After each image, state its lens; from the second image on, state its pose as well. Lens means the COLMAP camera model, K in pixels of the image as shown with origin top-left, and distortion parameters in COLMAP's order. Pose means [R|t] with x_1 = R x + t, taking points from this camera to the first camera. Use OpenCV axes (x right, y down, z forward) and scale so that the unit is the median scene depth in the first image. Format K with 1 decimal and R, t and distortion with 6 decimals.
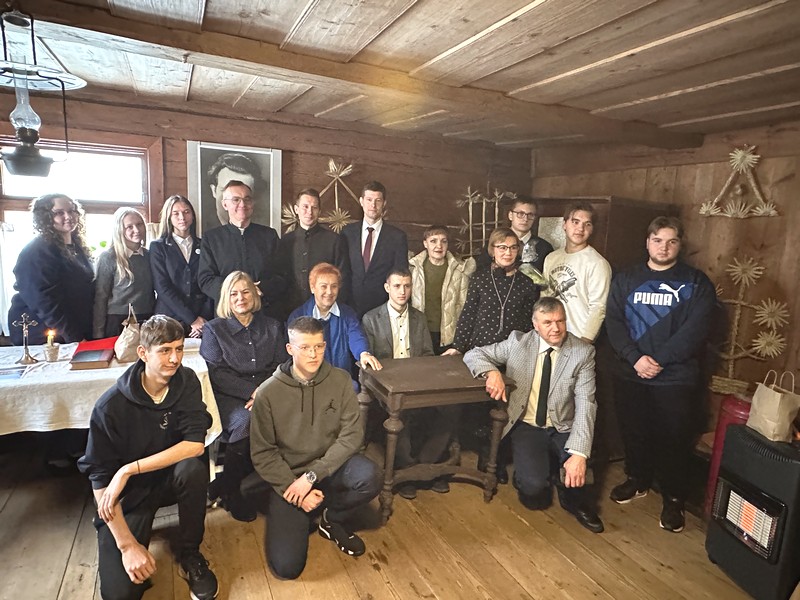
lens RADIAL K [[487.3, 0, 396.7], [0, 487.3, 295.9], [0, 0, 1]] dist [-0.019533, 0.003385]
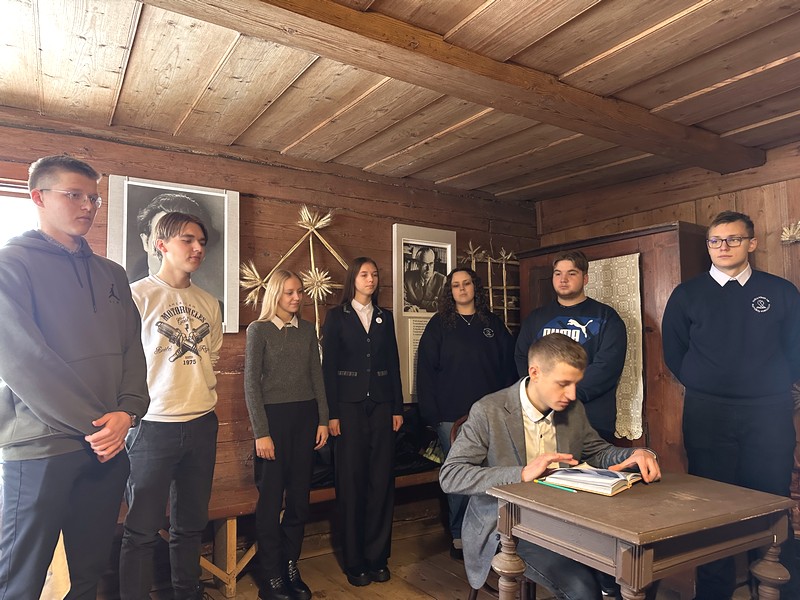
lens RADIAL K [[549.1, 0, 397.2], [0, 549.1, 300.3], [0, 0, 1]] dist [0.025798, -0.039606]
pose [[0.991123, -0.045280, 0.124999, -0.113321], [0.072625, 0.971931, -0.223778, 0.077160], [-0.111358, 0.230869, 0.966591, 0.190444]]
